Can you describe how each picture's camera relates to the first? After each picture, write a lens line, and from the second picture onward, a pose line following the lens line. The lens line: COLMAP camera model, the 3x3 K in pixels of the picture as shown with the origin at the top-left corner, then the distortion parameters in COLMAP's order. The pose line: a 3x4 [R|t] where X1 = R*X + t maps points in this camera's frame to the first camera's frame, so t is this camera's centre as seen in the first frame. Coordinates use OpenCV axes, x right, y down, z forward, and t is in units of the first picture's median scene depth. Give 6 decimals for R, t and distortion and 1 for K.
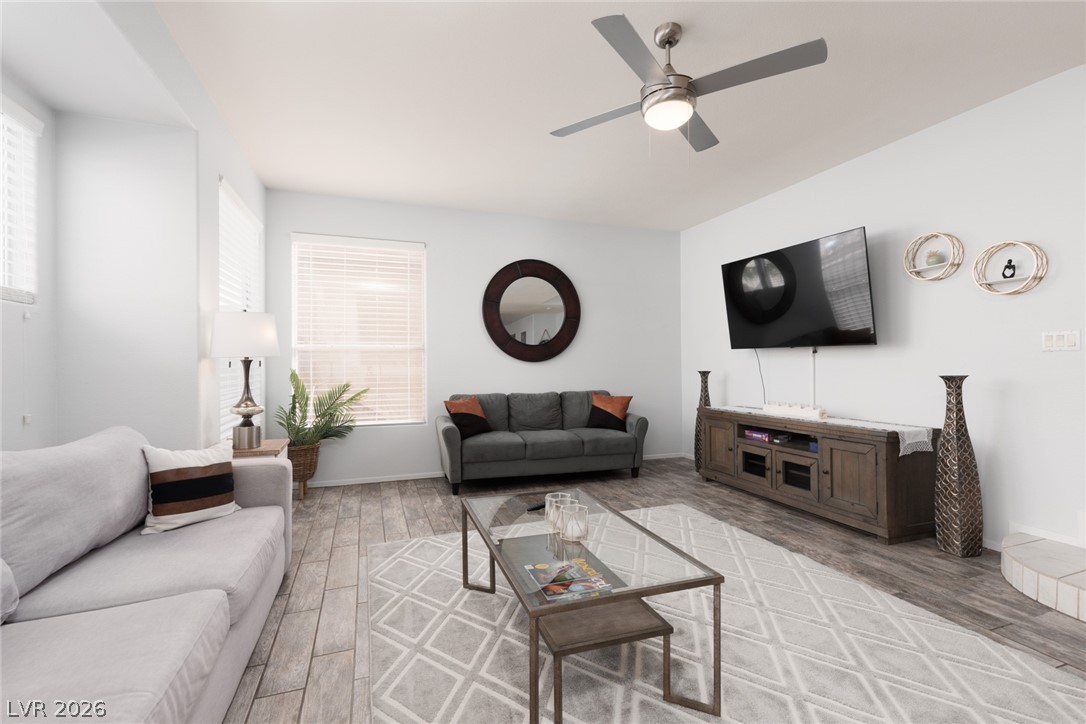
lens RADIAL K [[485.9, 0, 546.6], [0, 485.9, 365.6], [0, 0, 1]] dist [0.006210, -0.001246]
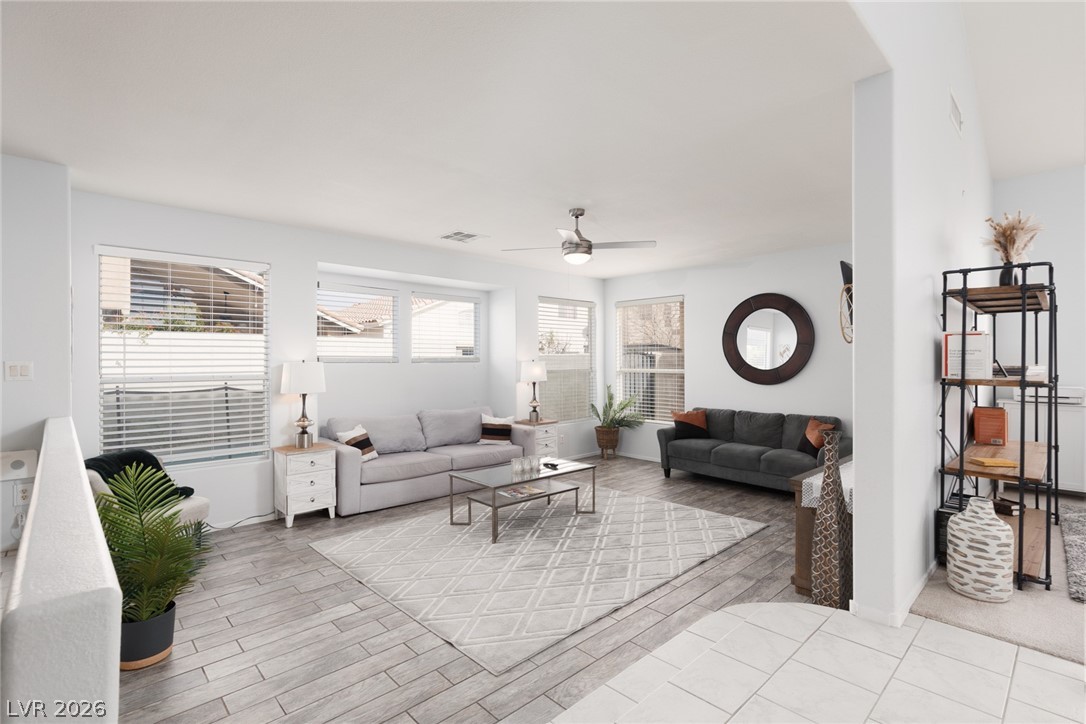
lens RADIAL K [[510.0, 0, 548.0], [0, 510.0, 357.0], [0, 0, 1]] dist [-0.002032, -0.000666]
pose [[0.412225, 0.002245, -0.911080, 1.315967], [-0.005255, 0.999986, 0.000086, -0.108494], [0.911067, 0.004752, 0.412231, 0.080577]]
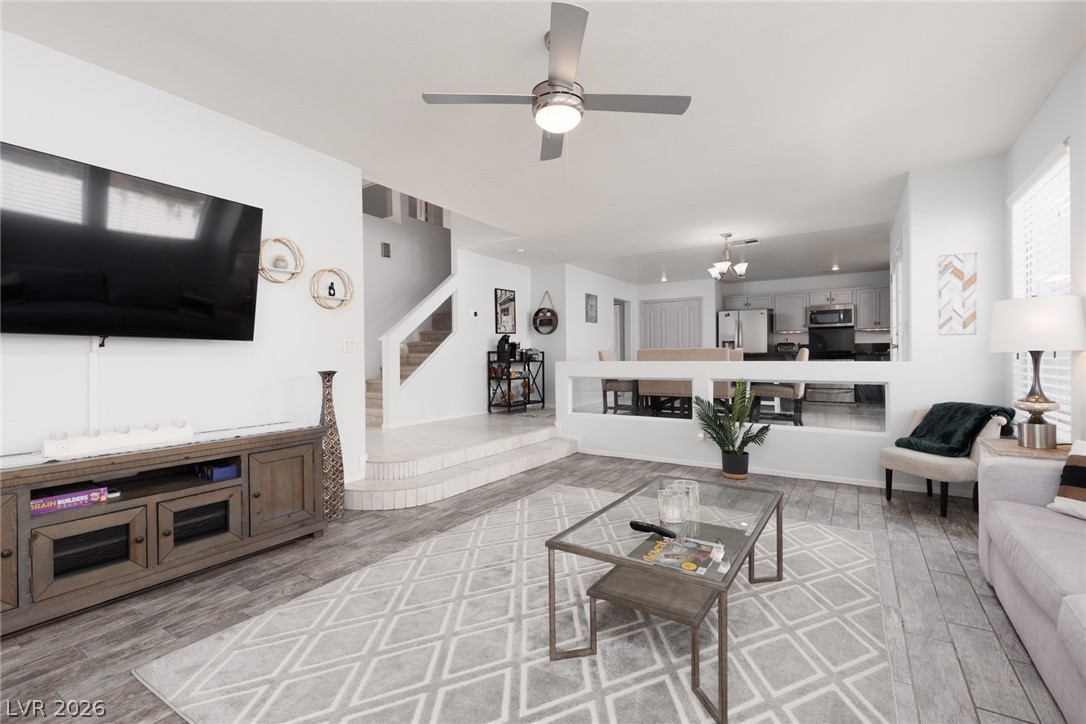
lens RADIAL K [[485.9, 0, 562.0], [0, 485.9, 357.2], [0, 0, 1]] dist [0.006210, -0.001246]
pose [[-0.638389, 0.008825, 0.769664, -0.386395], [0.010674, 0.999940, -0.002612, -0.003877], [-0.769640, 0.006548, -0.638444, 1.145599]]
